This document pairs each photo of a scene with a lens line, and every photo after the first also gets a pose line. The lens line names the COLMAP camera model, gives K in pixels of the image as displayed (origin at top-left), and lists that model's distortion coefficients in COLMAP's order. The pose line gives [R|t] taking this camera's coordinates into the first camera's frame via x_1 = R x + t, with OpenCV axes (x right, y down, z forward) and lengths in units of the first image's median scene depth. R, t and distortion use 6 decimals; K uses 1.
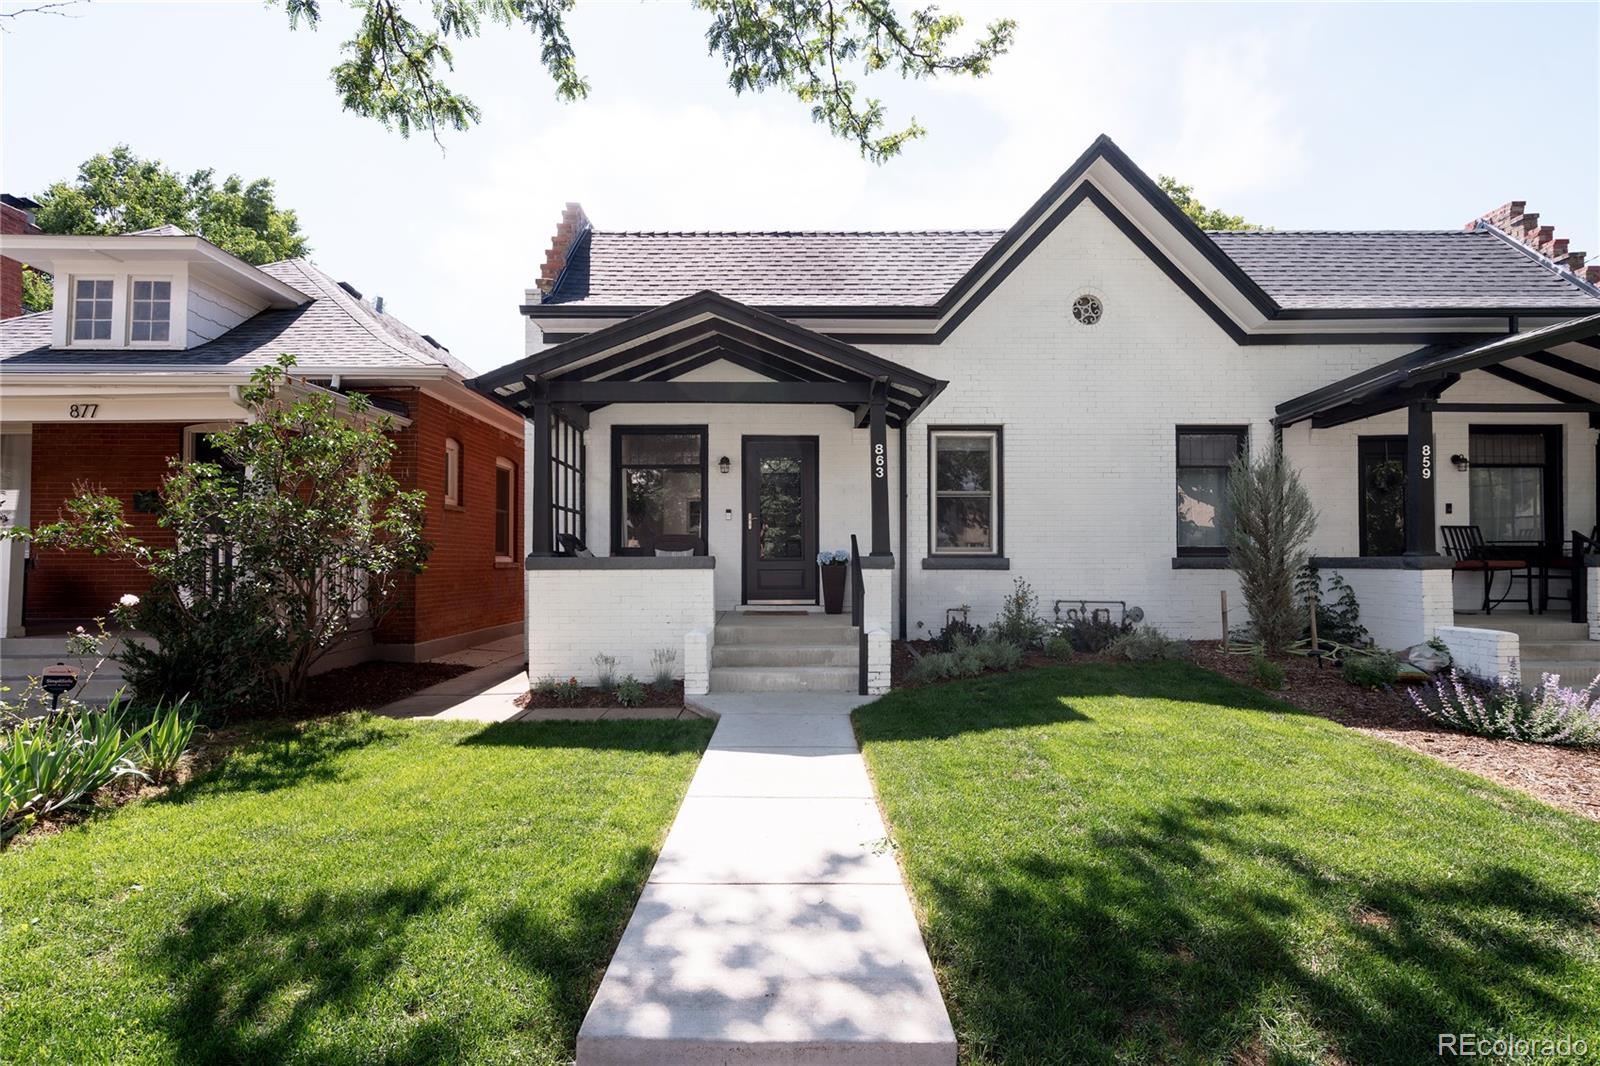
lens RADIAL K [[822.1, 0, 804.2], [0, 822.1, 547.4], [0, 0, 1]] dist [0.001069, 0.001483]
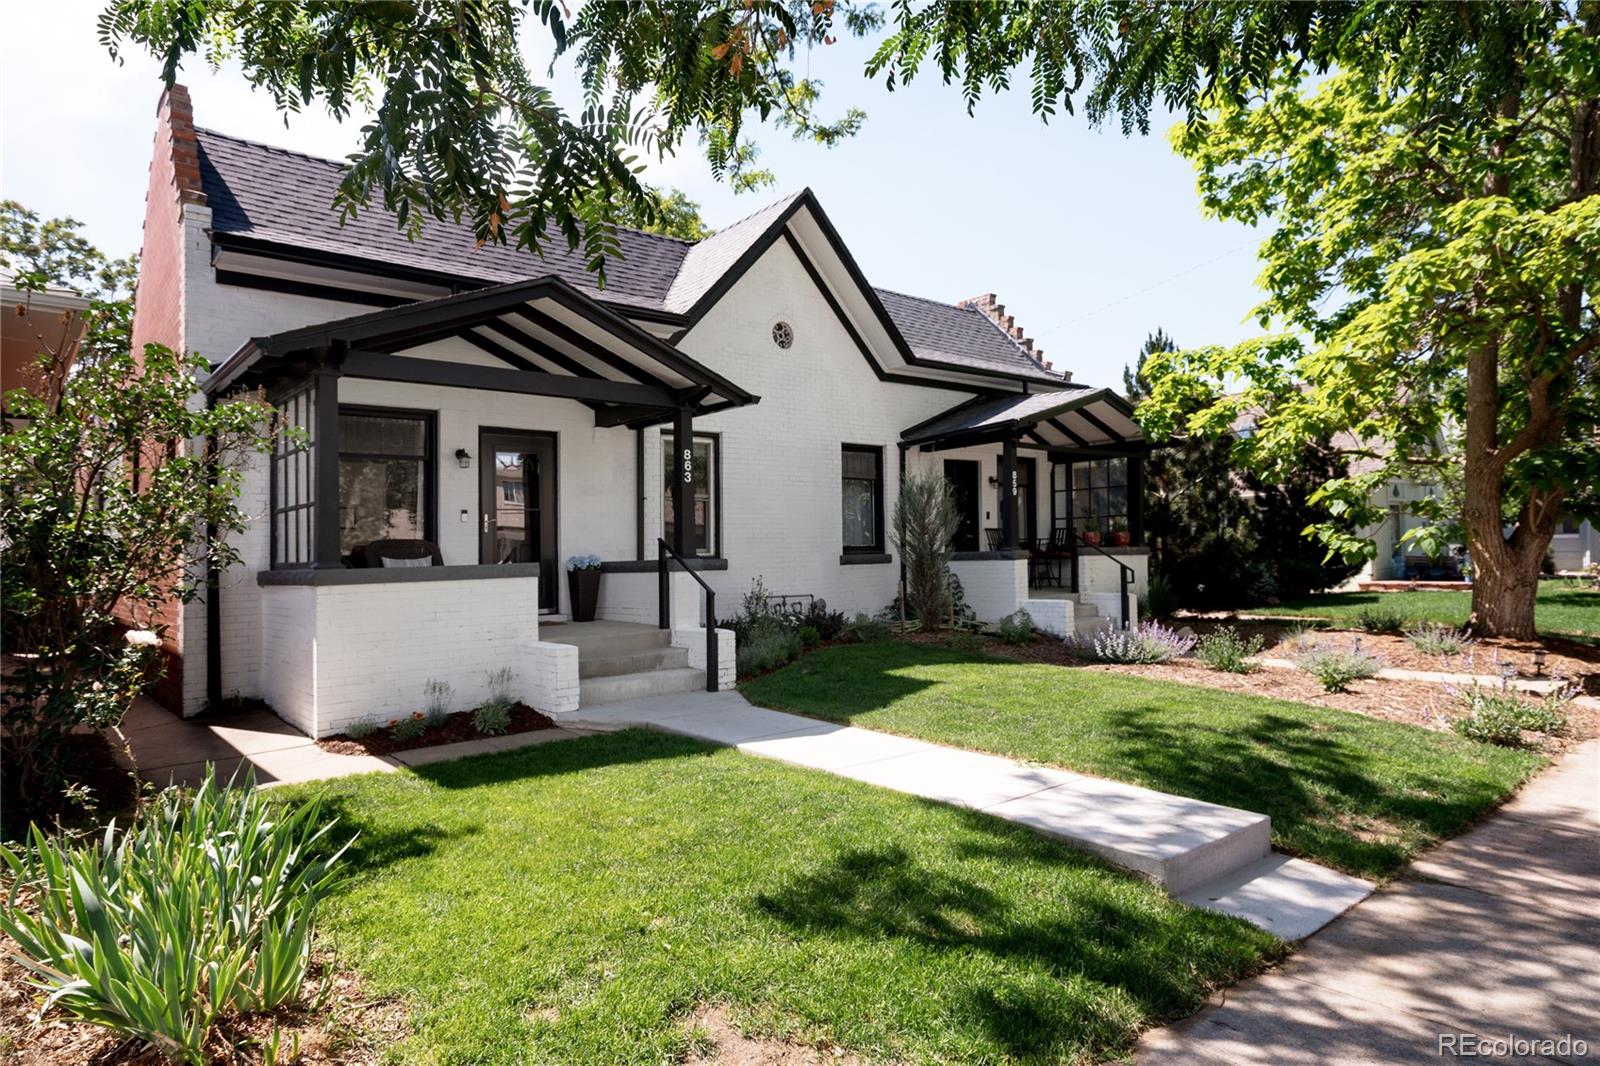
lens RADIAL K [[920.6, 0, 816.2], [0, 920.6, 530.9], [0, 0, 1]] dist [-0.004475, 0.003777]
pose [[0.764682, -0.002129, 0.644404, -0.434327], [0.013050, 0.999841, -0.012183, -0.006812], [-0.644276, 0.017725, 0.764588, 0.015827]]
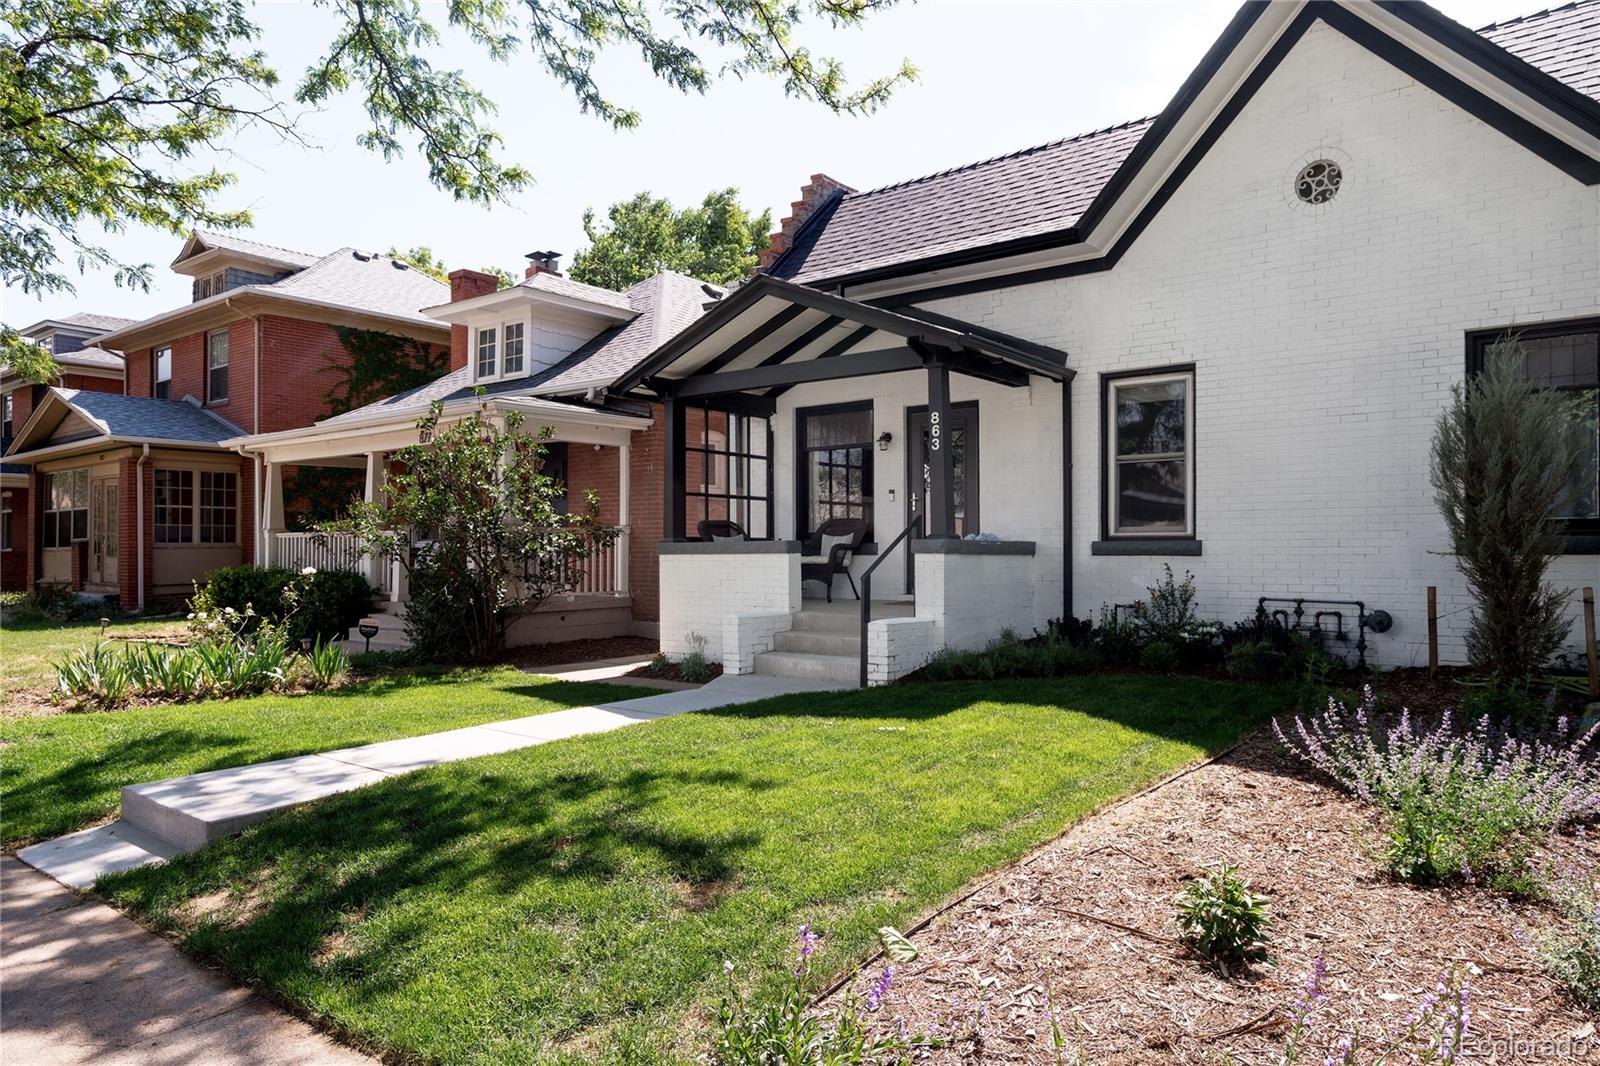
lens RADIAL K [[1095.5, 0, 805.1], [0, 1095.5, 532.8], [0, 0, 1]] dist [0.032172, 0.003814]
pose [[0.767725, -0.012936, -0.640649, 0.613217], [0.012543, 0.999908, -0.005160, 0.007056], [0.640657, -0.004074, 0.767817, 0.001419]]
